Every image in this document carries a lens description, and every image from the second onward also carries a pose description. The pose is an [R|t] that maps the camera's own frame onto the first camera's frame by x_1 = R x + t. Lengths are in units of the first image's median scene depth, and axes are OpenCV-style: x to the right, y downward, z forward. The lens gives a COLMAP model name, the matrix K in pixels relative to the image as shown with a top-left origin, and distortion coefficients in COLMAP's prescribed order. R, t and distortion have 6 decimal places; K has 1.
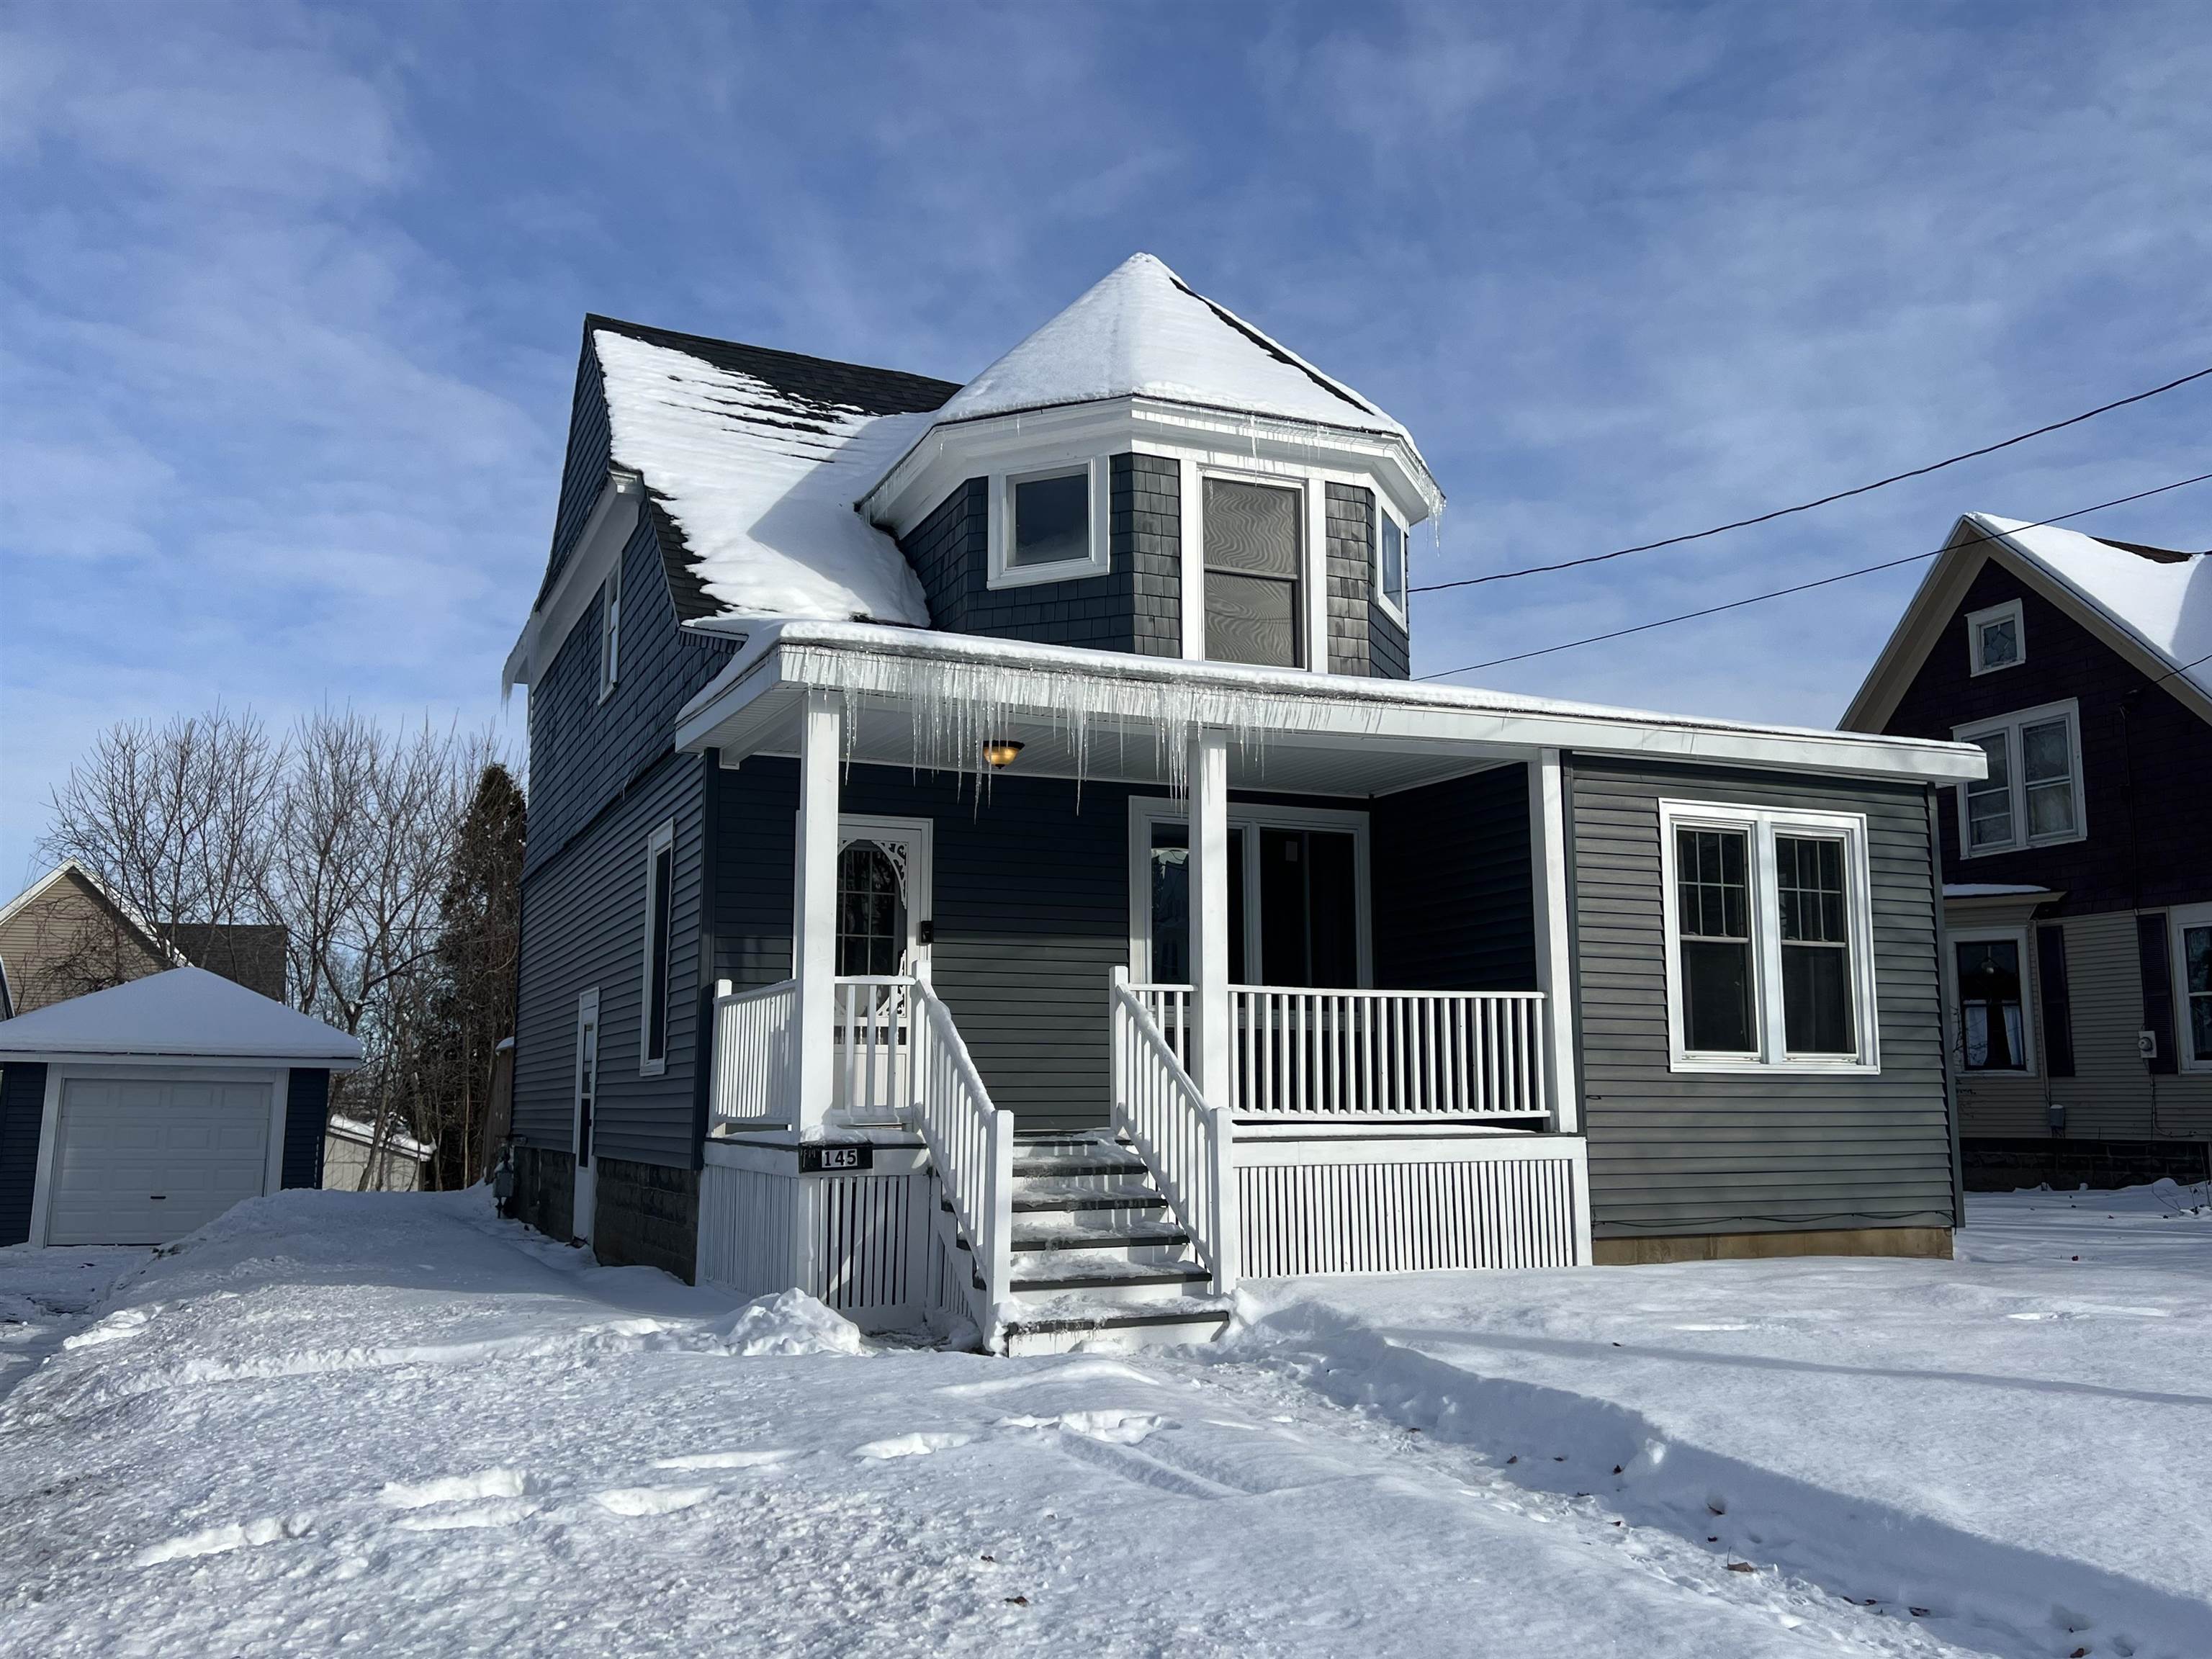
lens RADIAL K [[1881.0, 0, 1106.4], [0, 1881.0, 833.7], [0, 0, 1]] dist [0.112323, -0.001335]
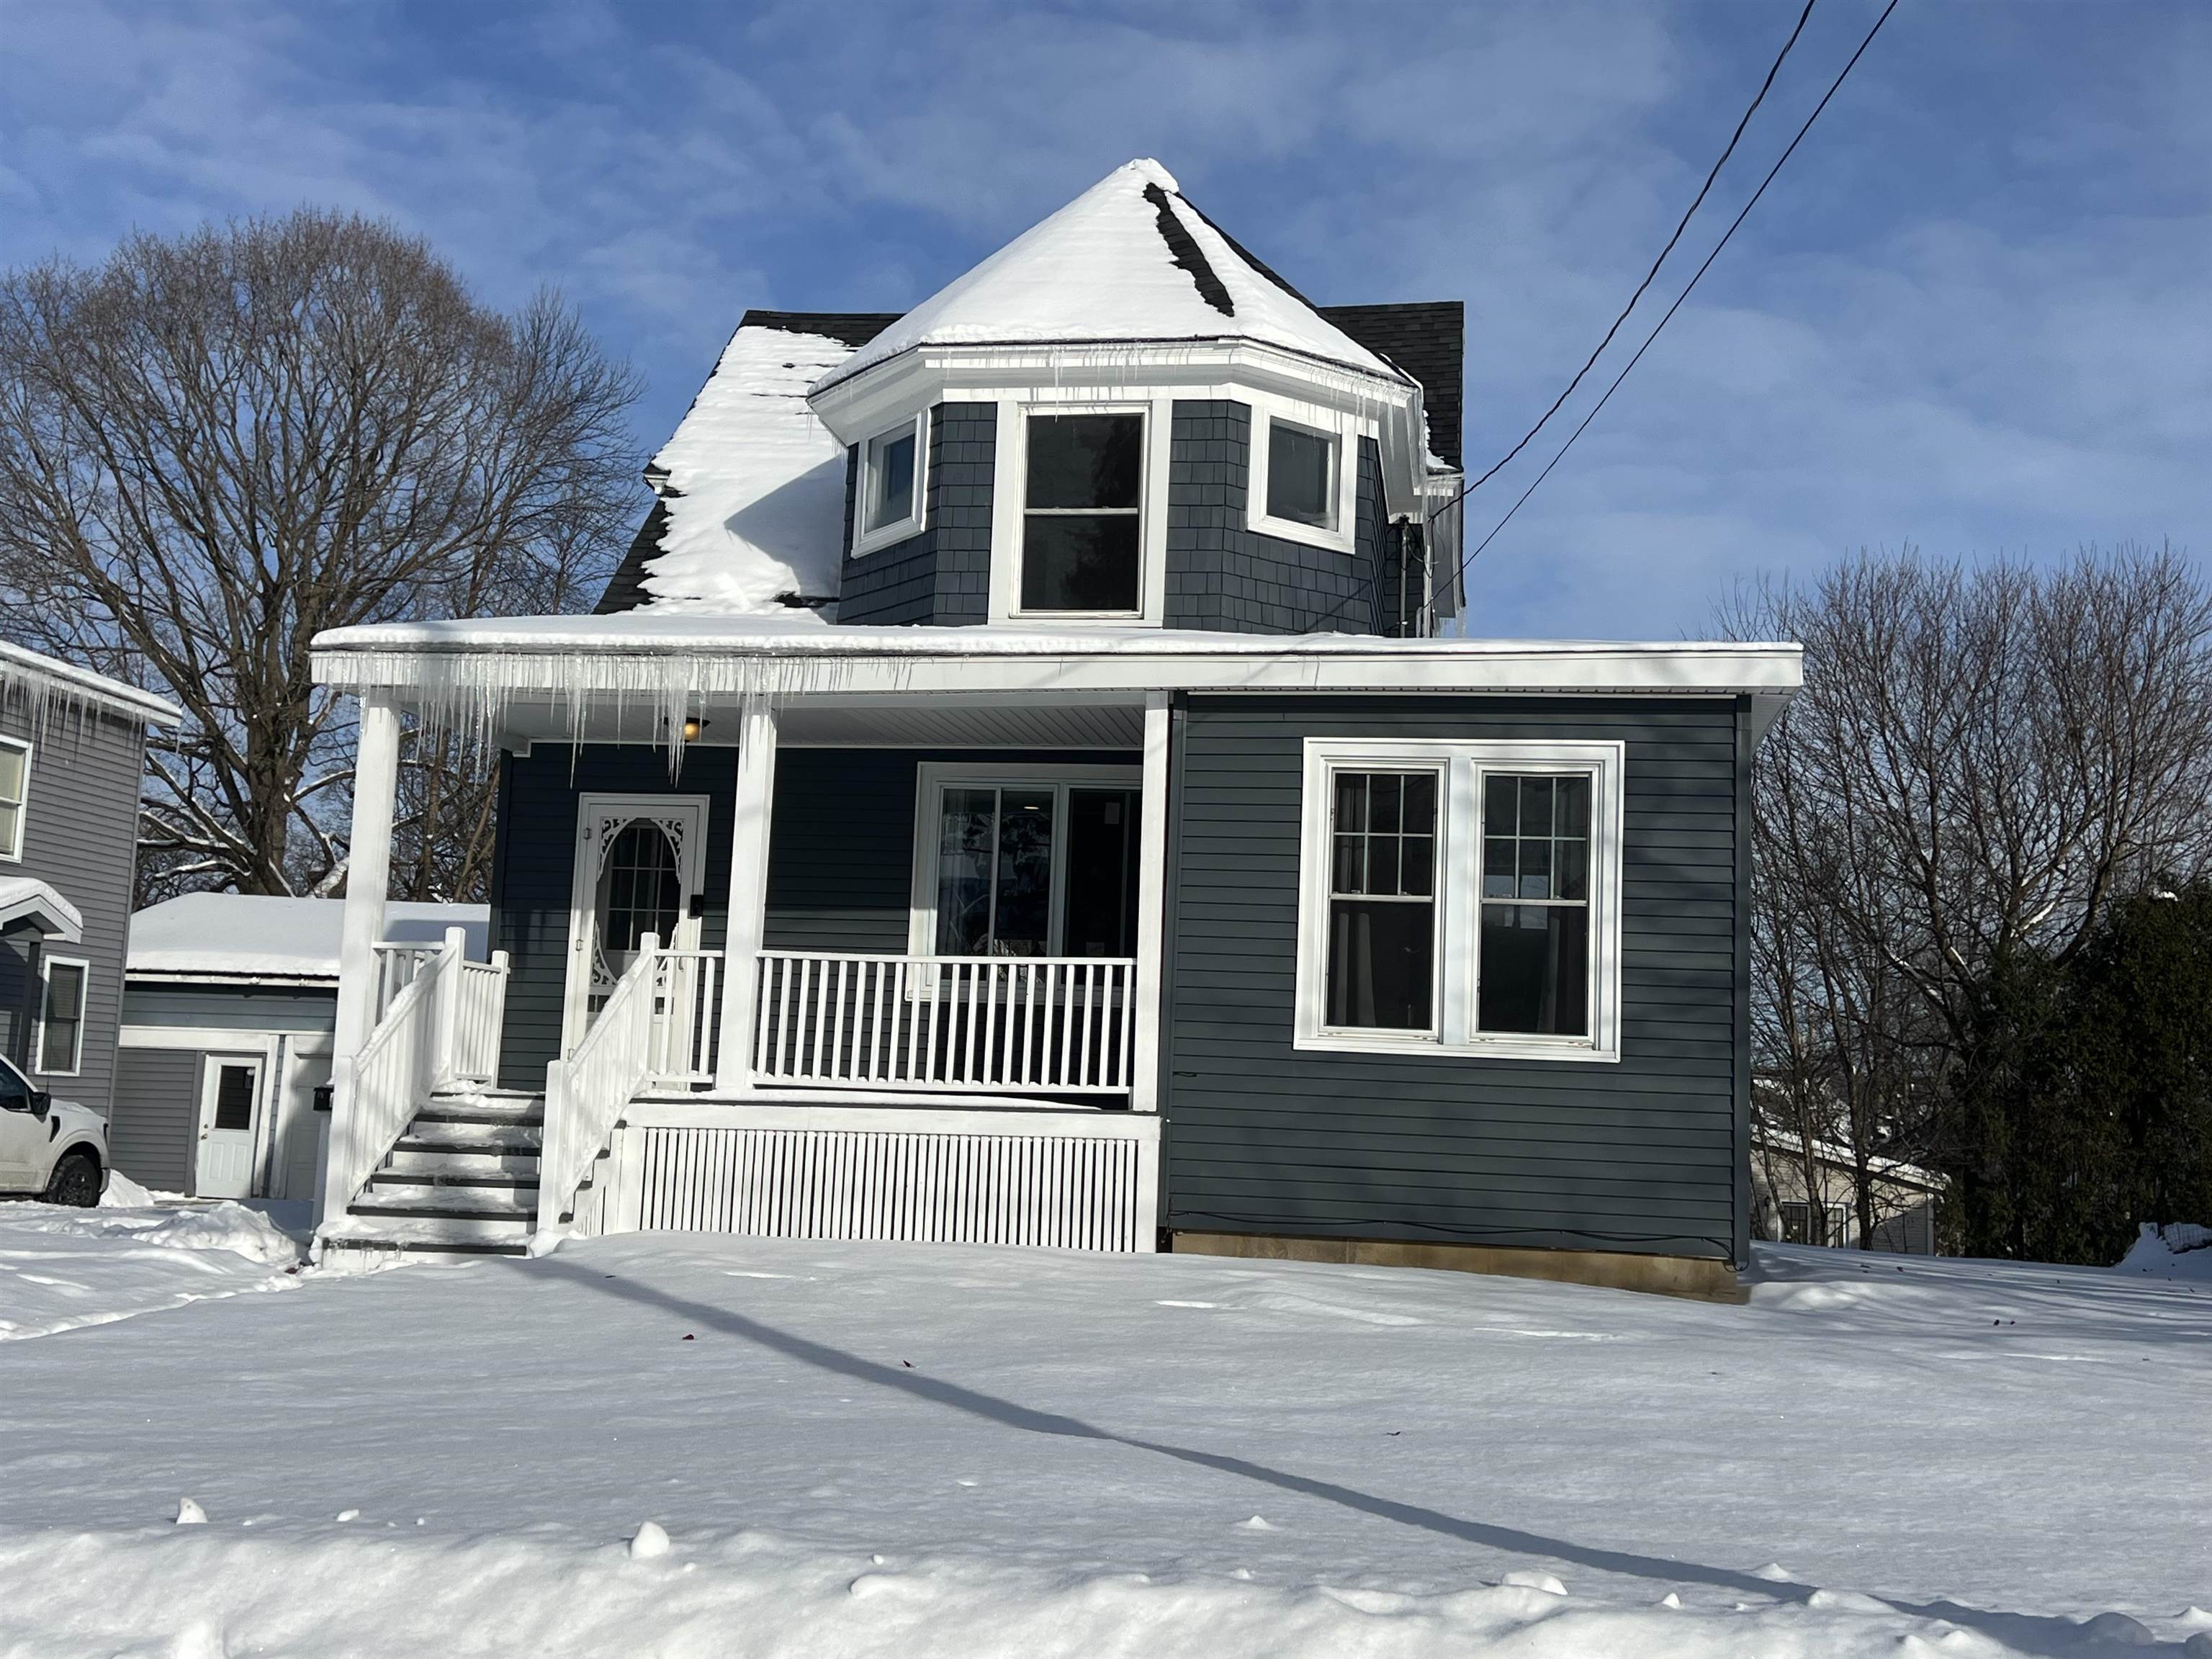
lens RADIAL K [[2368.3, 0, 1106.0], [0, 2368.3, 829.5], [0, 0, 1]] dist [0.346987, -1.608972]
pose [[0.832243, -0.032922, -0.553433, 0.821207], [0.036038, 0.999337, -0.005255, 0.025951], [0.553238, -0.015571, 0.832877, 0.036910]]
